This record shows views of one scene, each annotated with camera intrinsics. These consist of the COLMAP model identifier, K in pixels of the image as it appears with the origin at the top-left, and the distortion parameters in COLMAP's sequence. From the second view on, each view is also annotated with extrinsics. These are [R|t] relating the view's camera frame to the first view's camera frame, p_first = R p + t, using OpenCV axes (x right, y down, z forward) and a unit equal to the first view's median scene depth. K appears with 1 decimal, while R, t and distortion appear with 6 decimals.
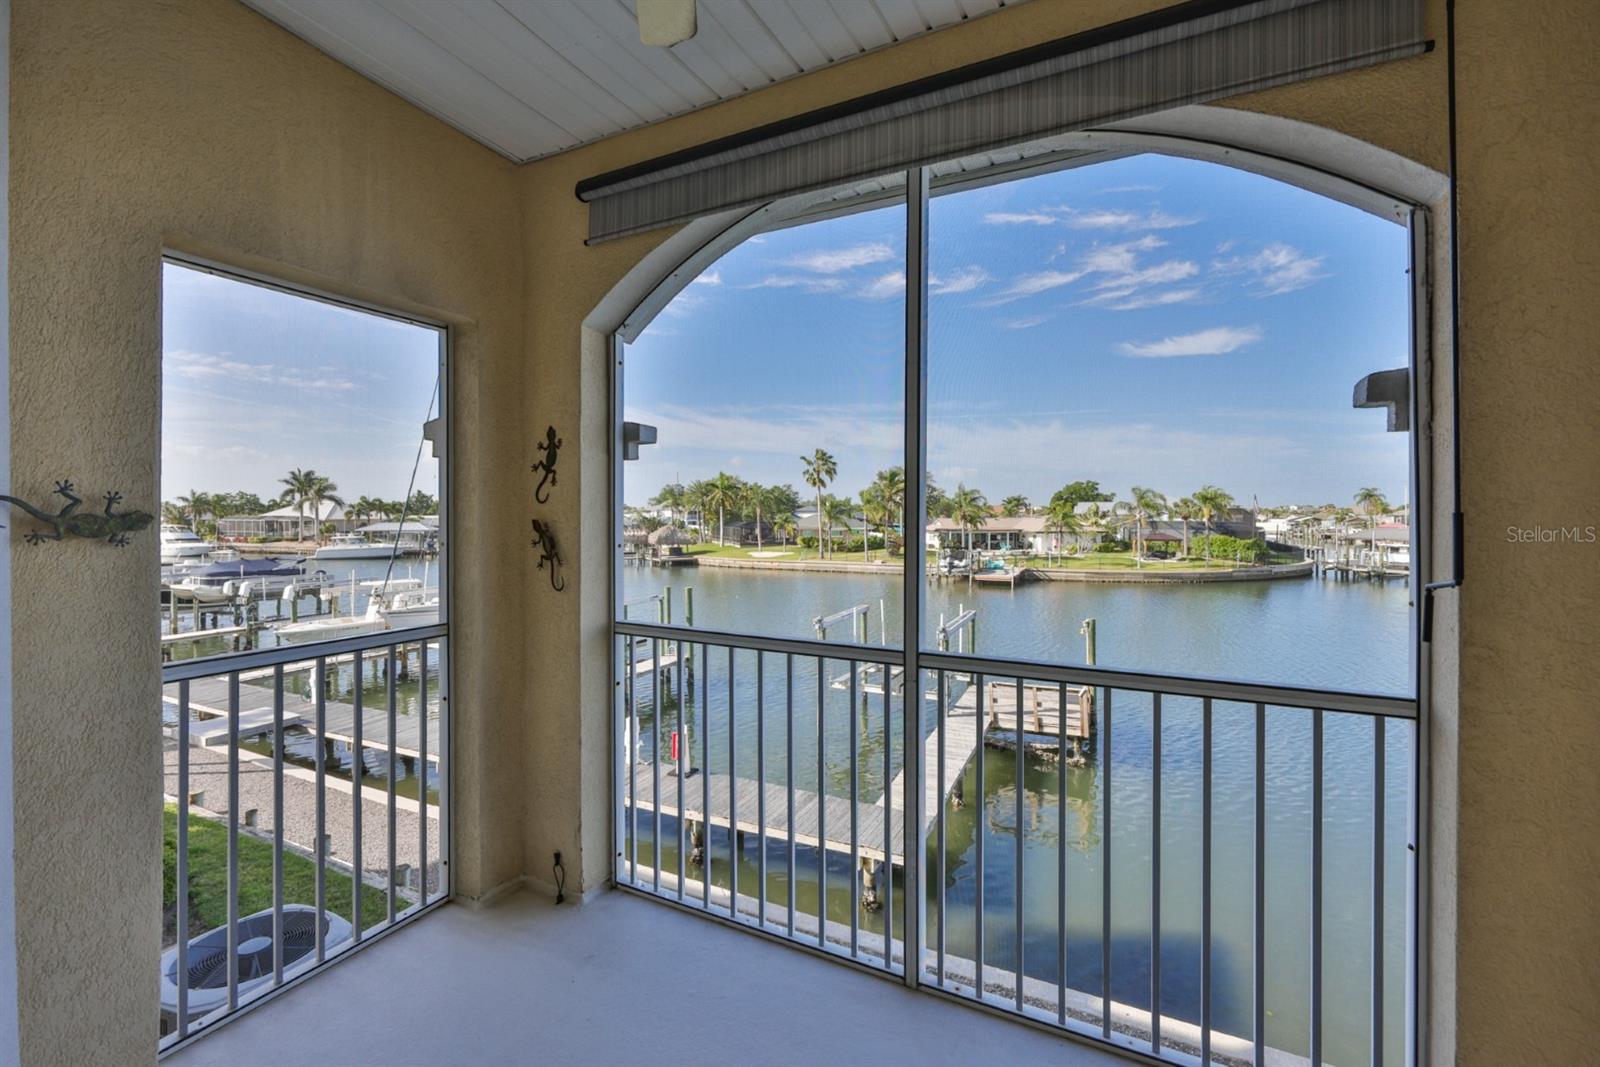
lens RADIAL K [[687.4, 0, 805.3], [0, 687.4, 526.8], [0, 0, 1]] dist [-0.001588, -0.000230]
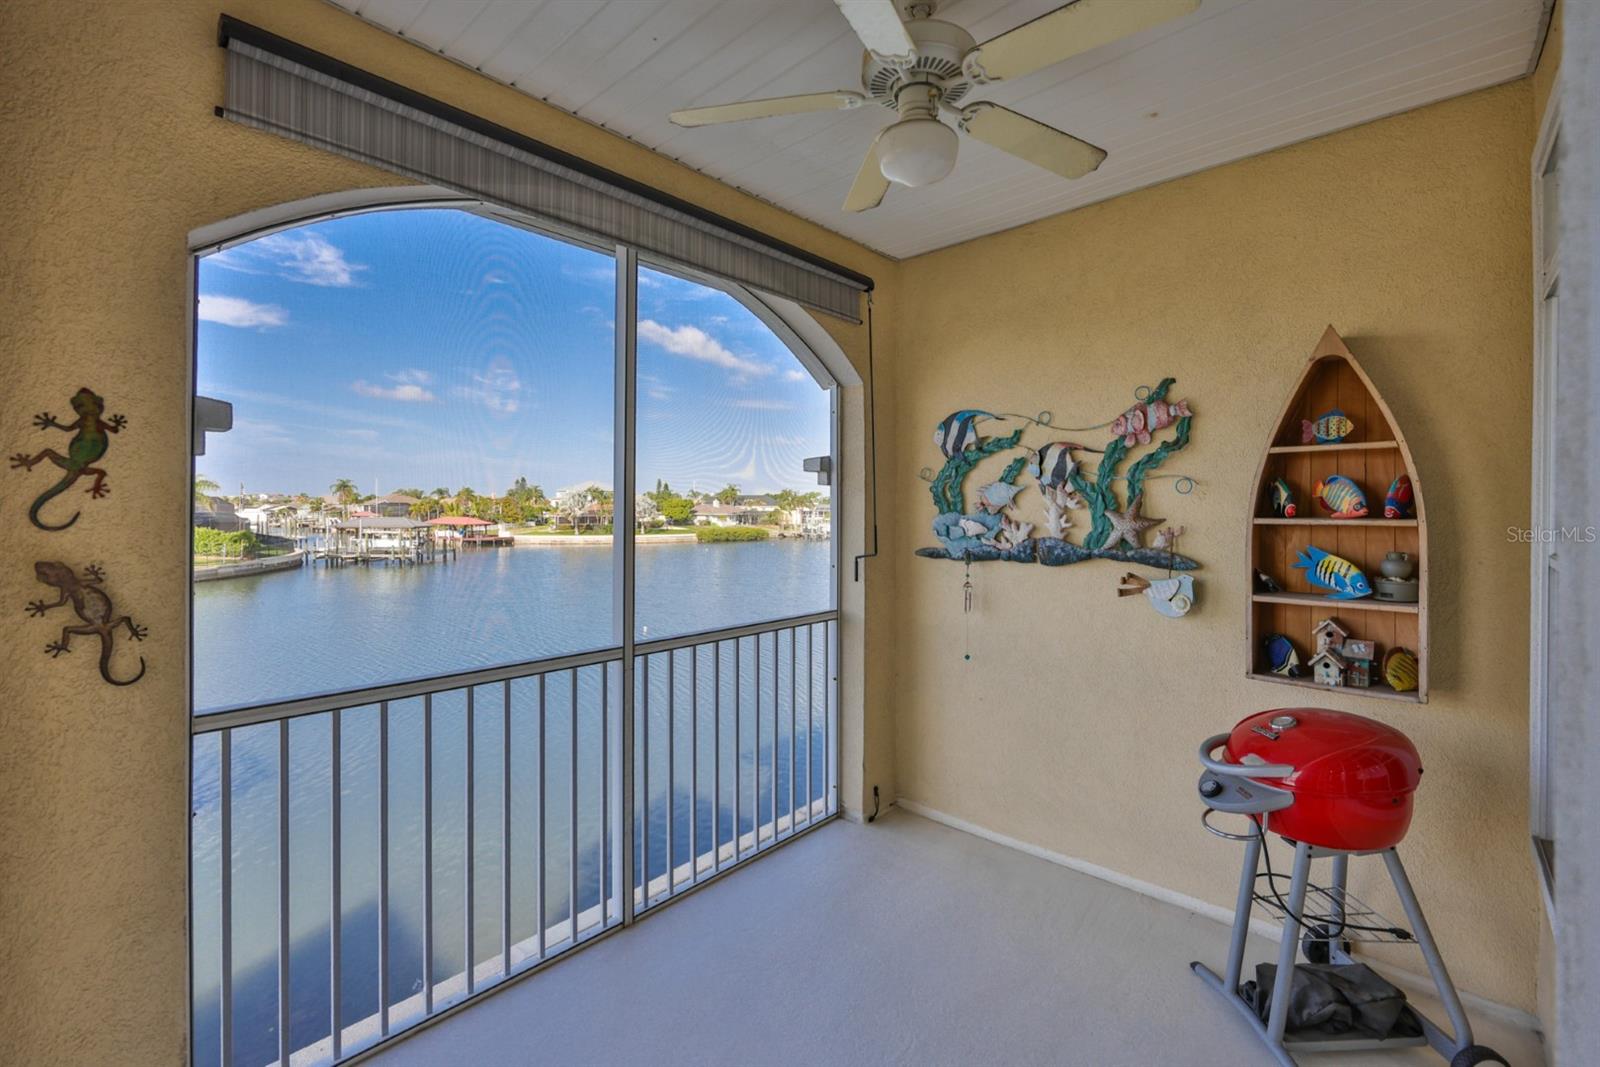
lens RADIAL K [[697.6, 0, 803.2], [0, 697.6, 506.1], [0, 0, 1]] dist [0.000864, -0.000108]
pose [[0.266999, -0.002203, 0.963694, -0.886934], [0.014712, 0.999890, -0.001791, -0.051303], [-0.963584, 0.014656, 0.267002, 0.358776]]
